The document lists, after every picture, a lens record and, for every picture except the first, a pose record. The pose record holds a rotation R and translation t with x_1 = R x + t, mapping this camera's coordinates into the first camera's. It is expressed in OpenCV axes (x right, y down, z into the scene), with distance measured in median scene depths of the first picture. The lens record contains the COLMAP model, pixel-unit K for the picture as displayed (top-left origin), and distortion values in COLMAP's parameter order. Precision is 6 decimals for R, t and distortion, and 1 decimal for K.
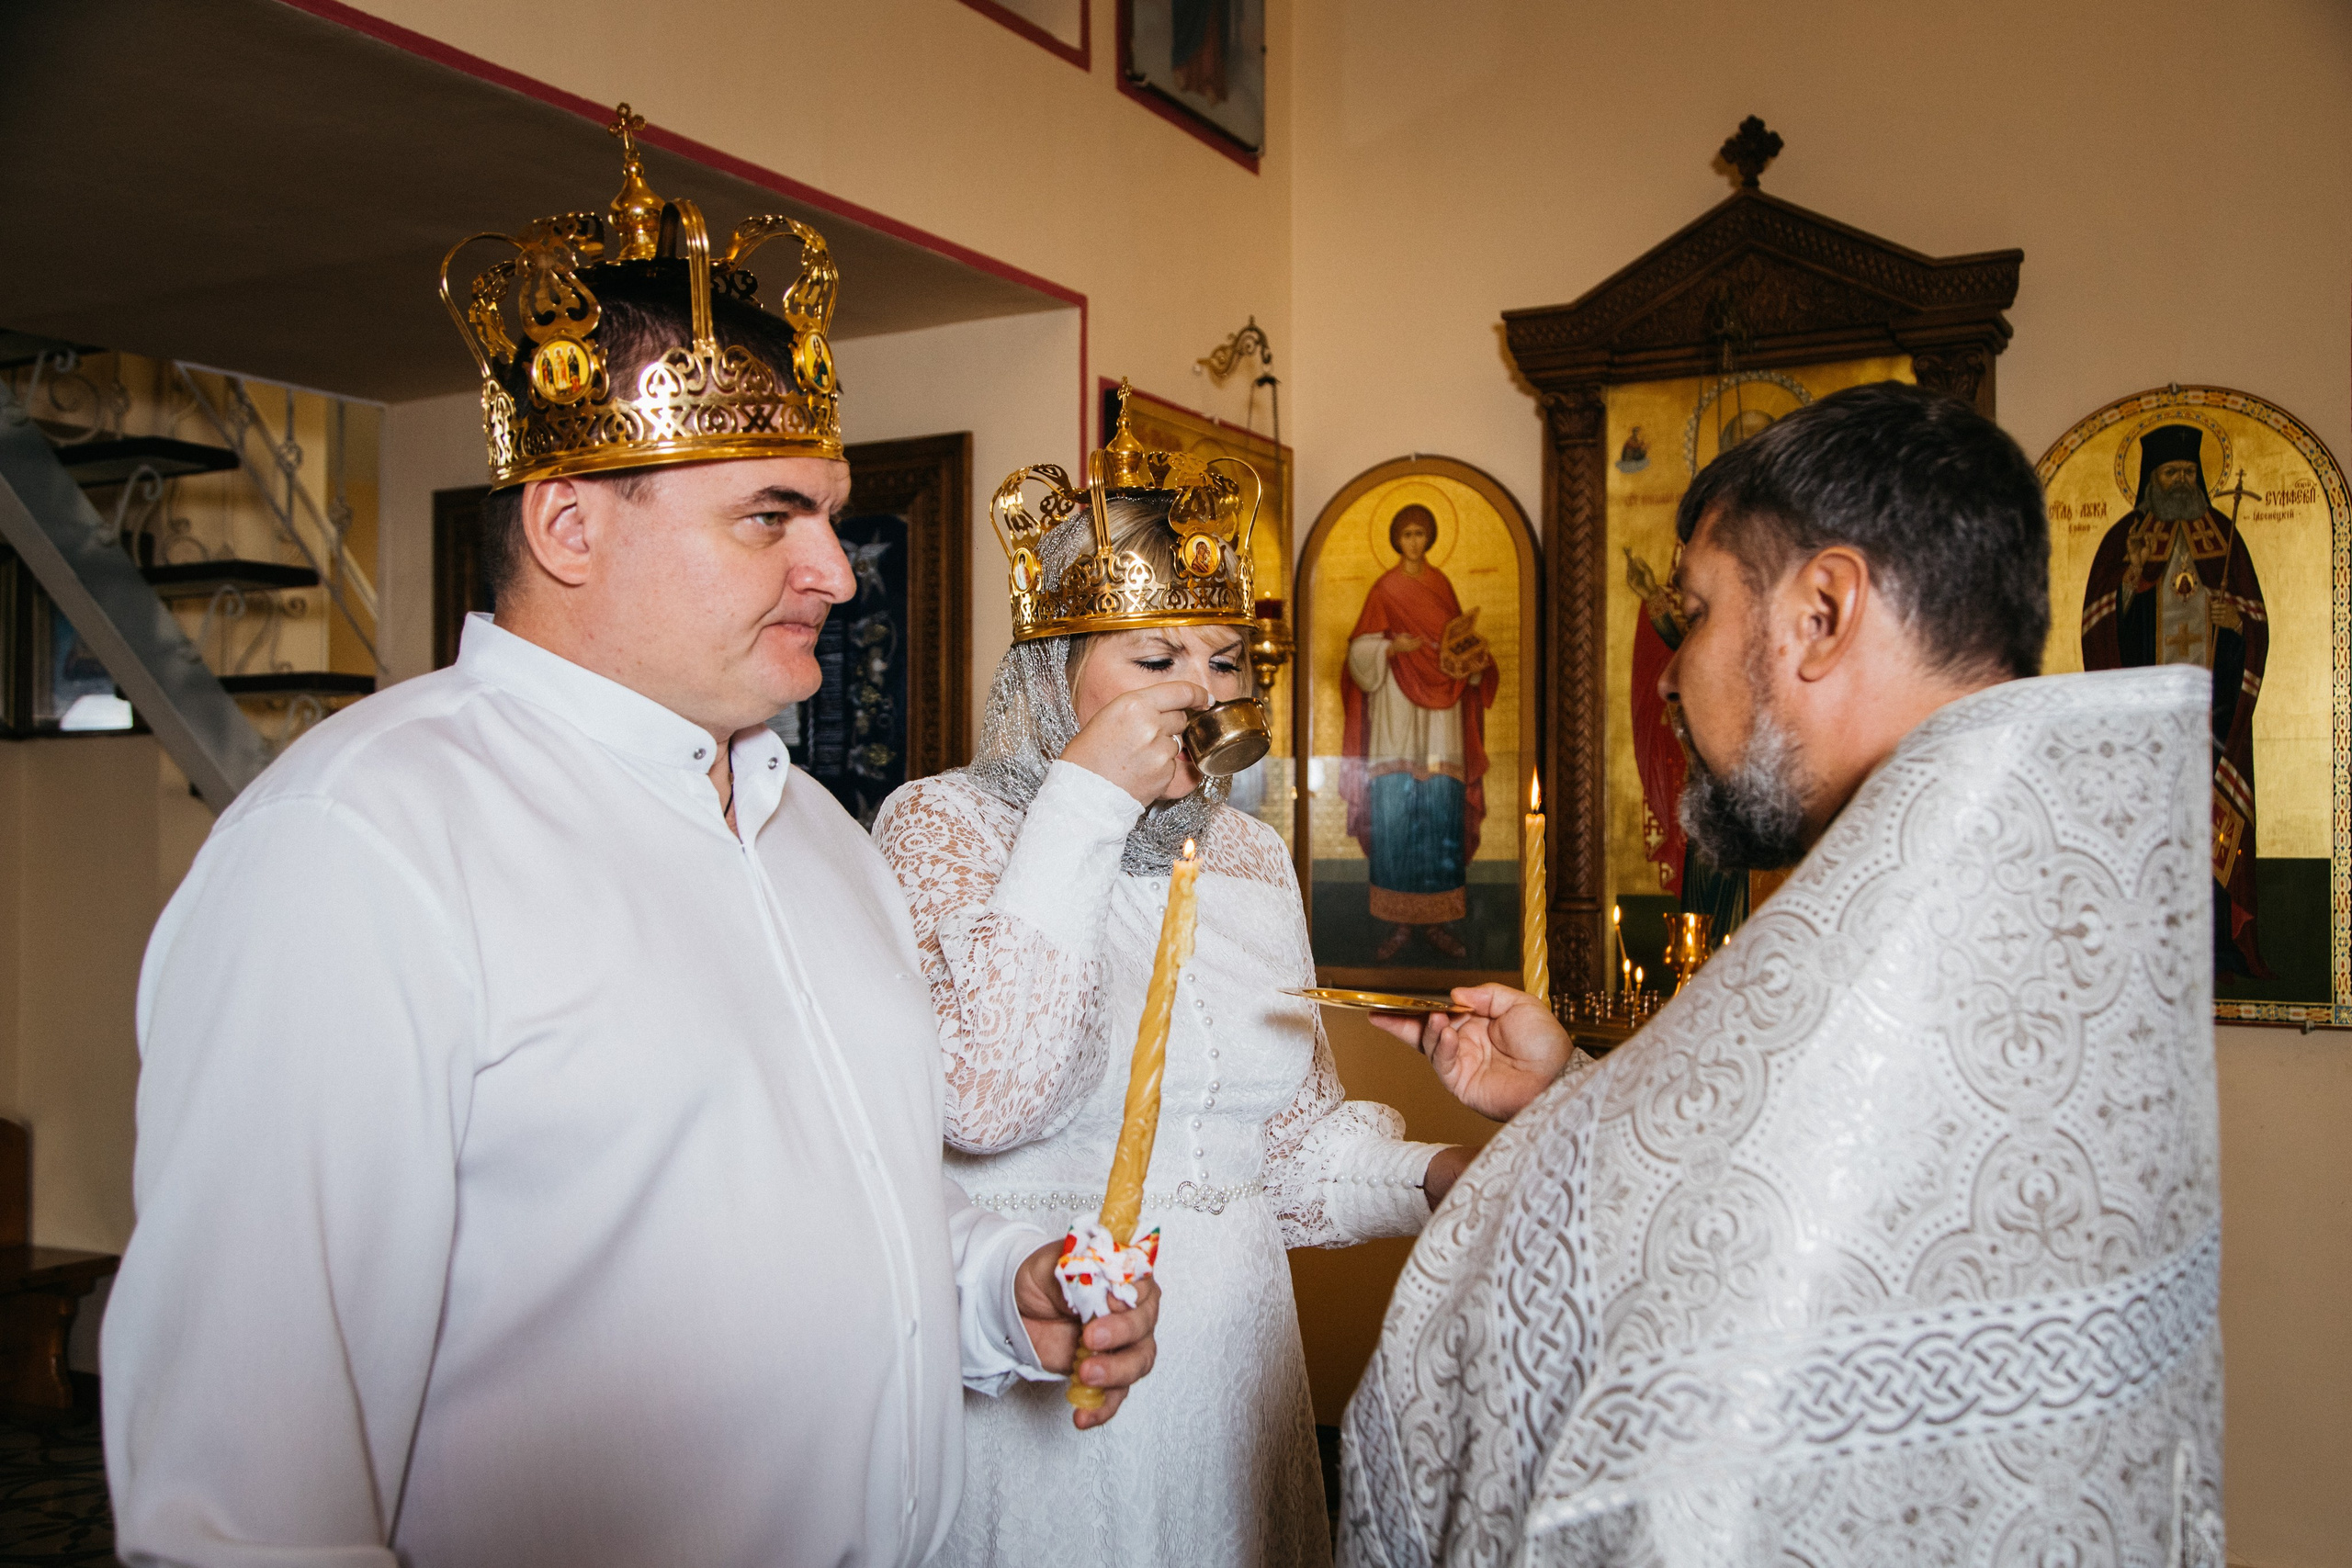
lens RADIAL K [[2200.0, 0, 1173.5], [0, 2200.0, 830.4], [0, 0, 1]] dist [0.010192, 0.000000]
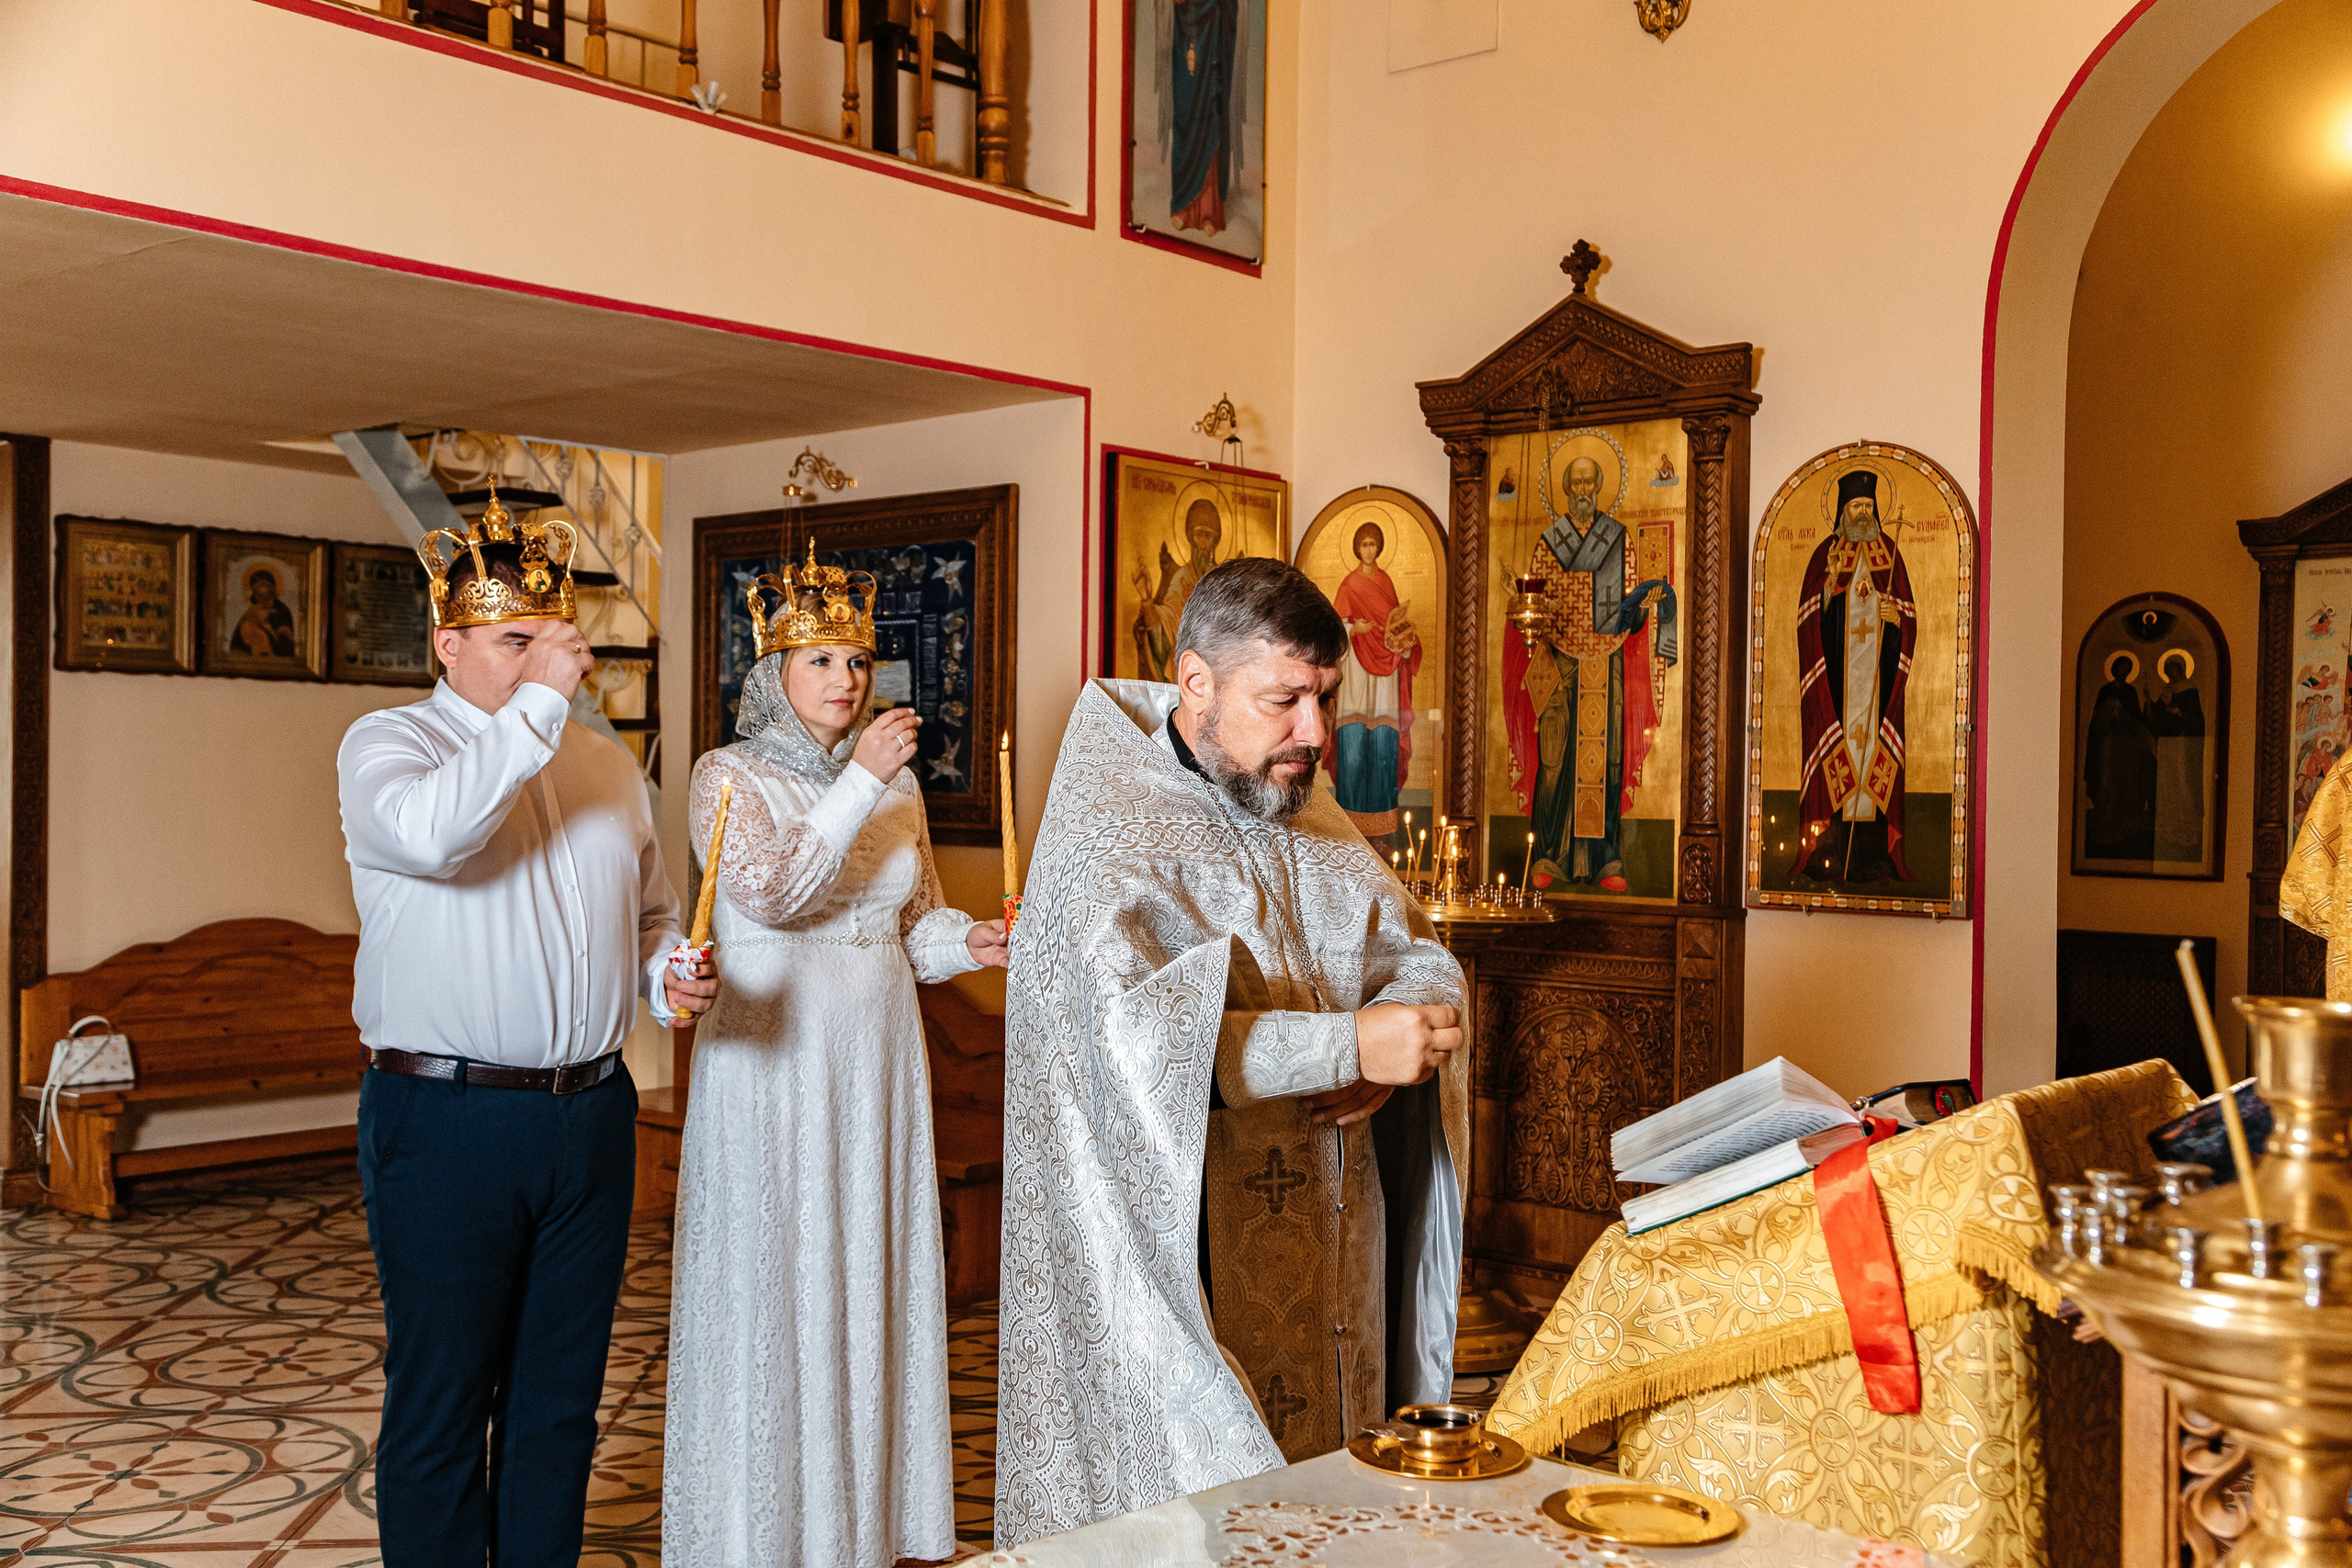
lens RADIAL K [[2200.0, 0, 1187.5], [0, 2200.0, 821.3], [0, 0, 1]] dist [0.010192, 0.000000]
pose [[0.979466, 0.016816, -0.200907, 0.295267], [-0.011641, 0.999570, 0.026913, -0.001093], [0.201273, -0.024021, 0.979241, -0.367738]]
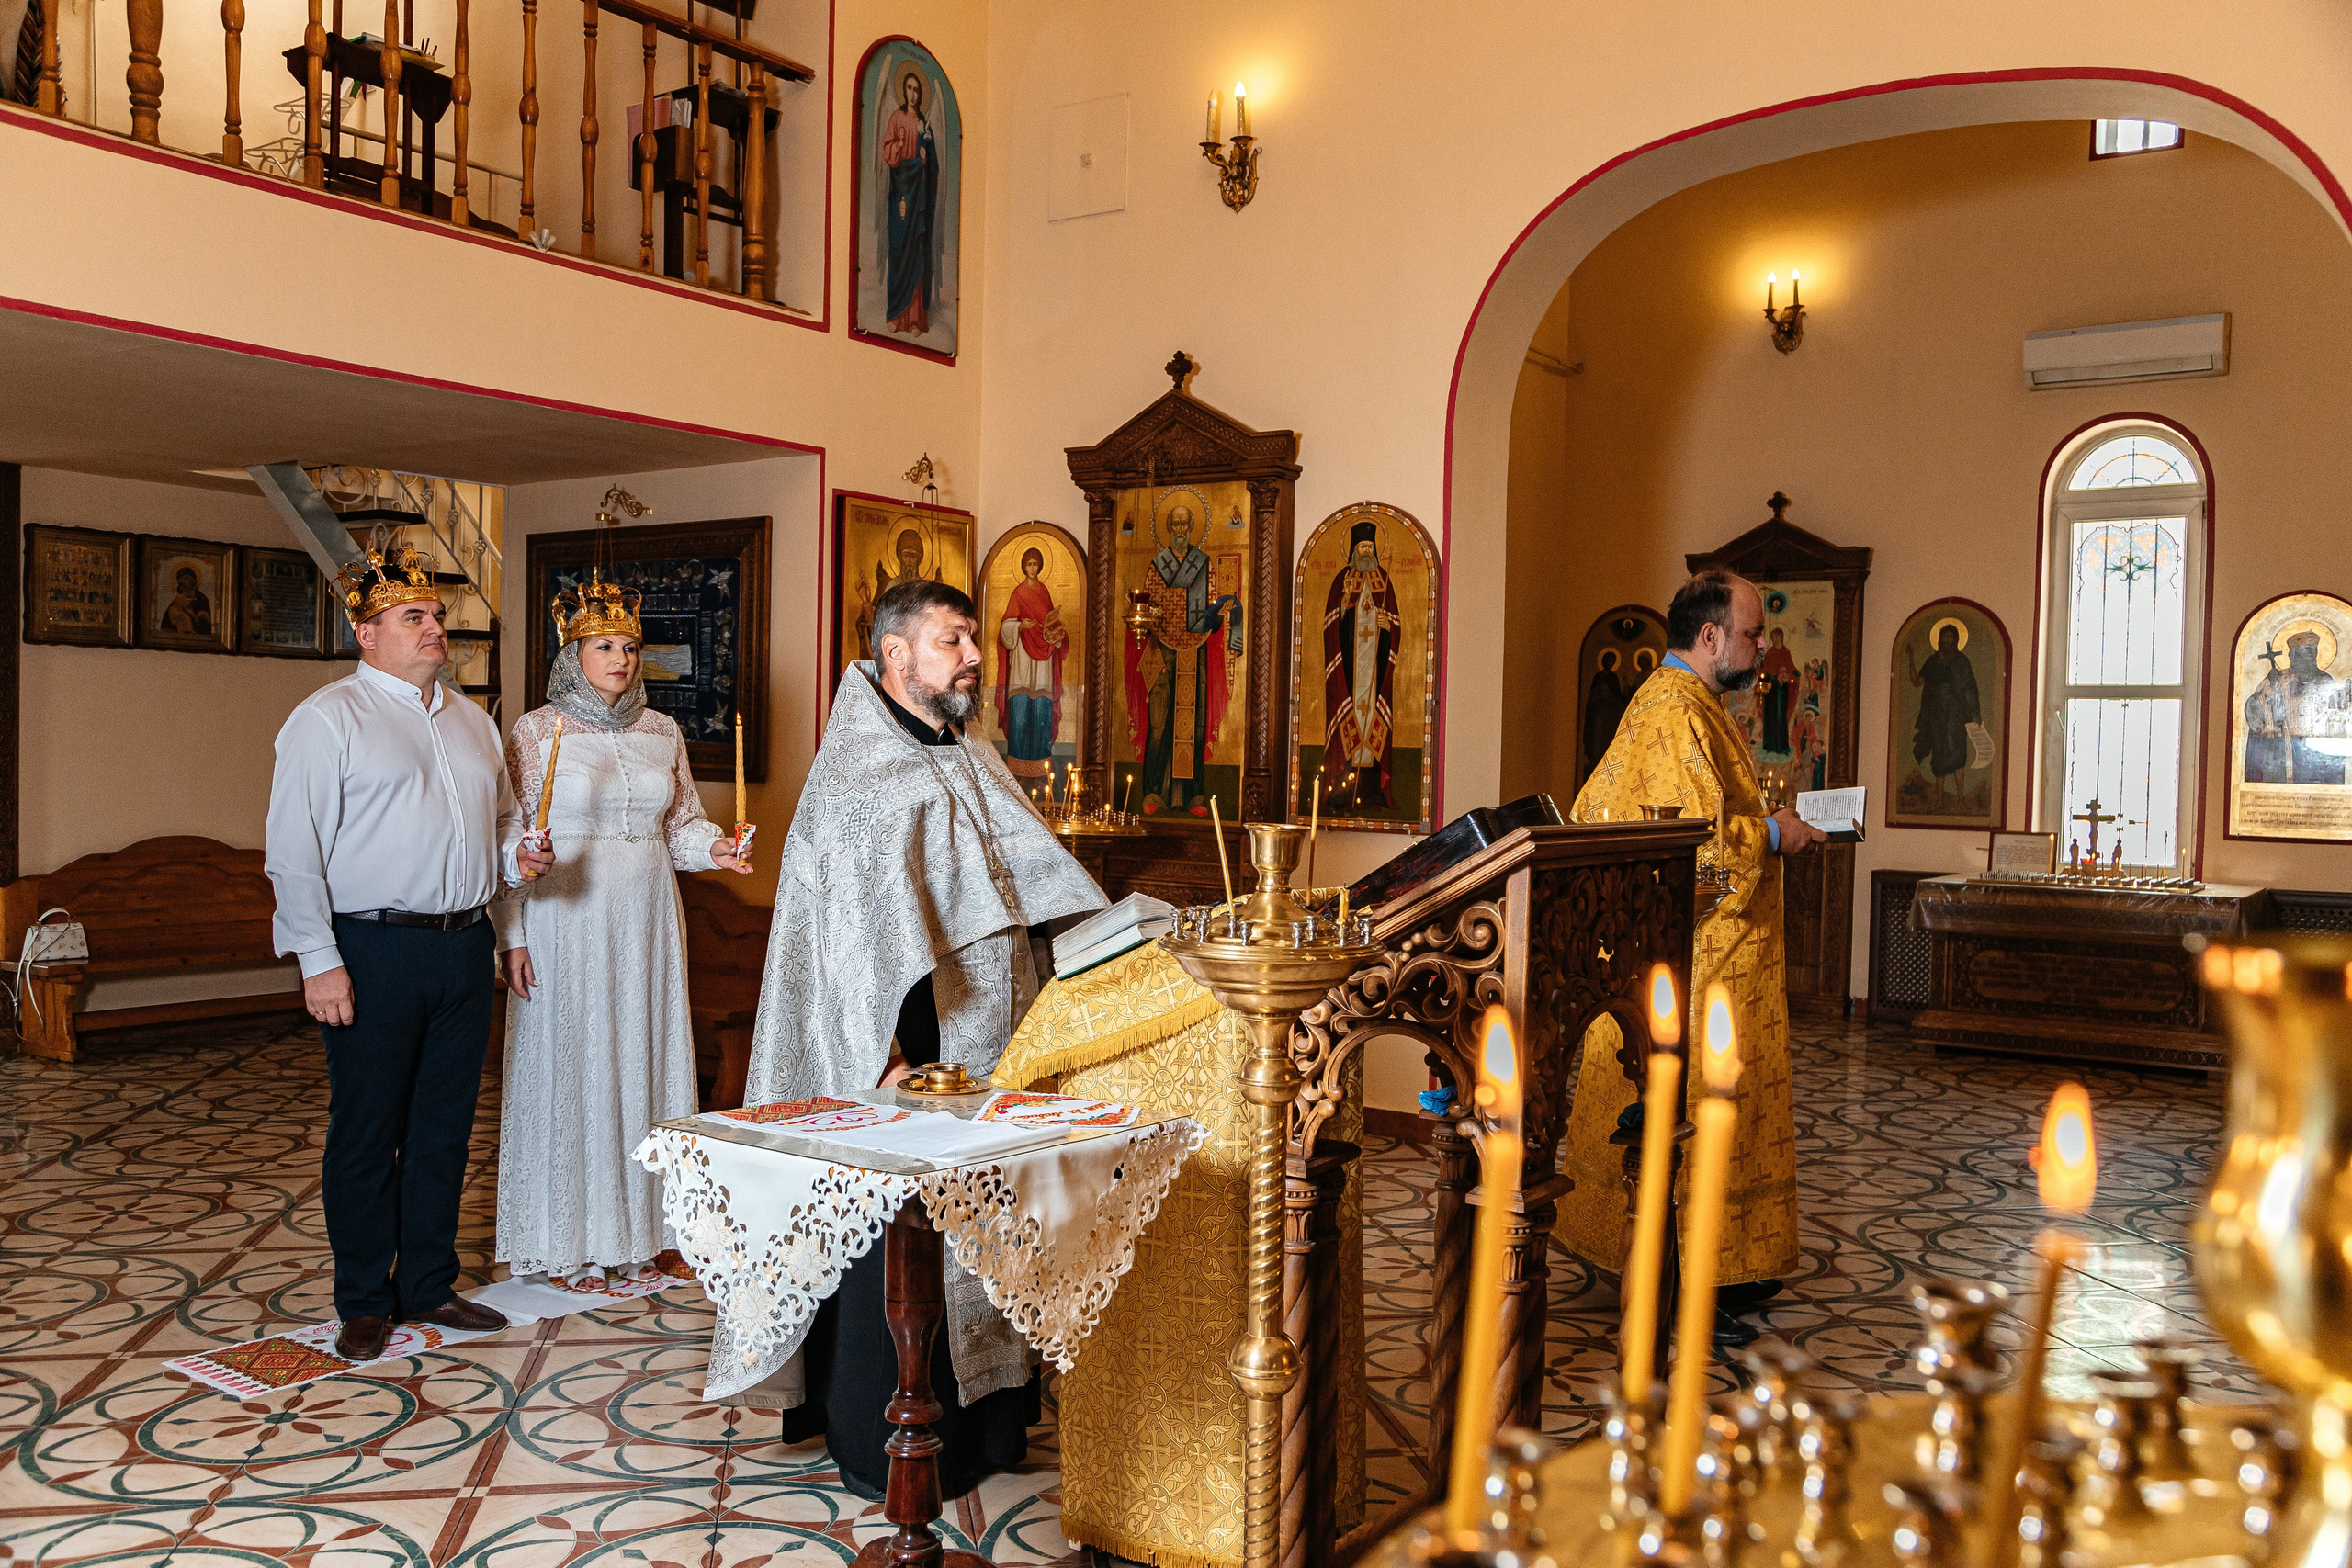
lens RADIAL K [[1854.6, 0, 1132.3], [0, 1854.6, 797.2], [0, 0, 1]] dist [-0.028759, 0.042832]
pose [[0.994452, 0.024663, -0.102264, 0.383807], [-0.020966, 0.999093, 0.037064, 0.000477], [0.103085, -0.034715, 0.994067, -0.580326]]
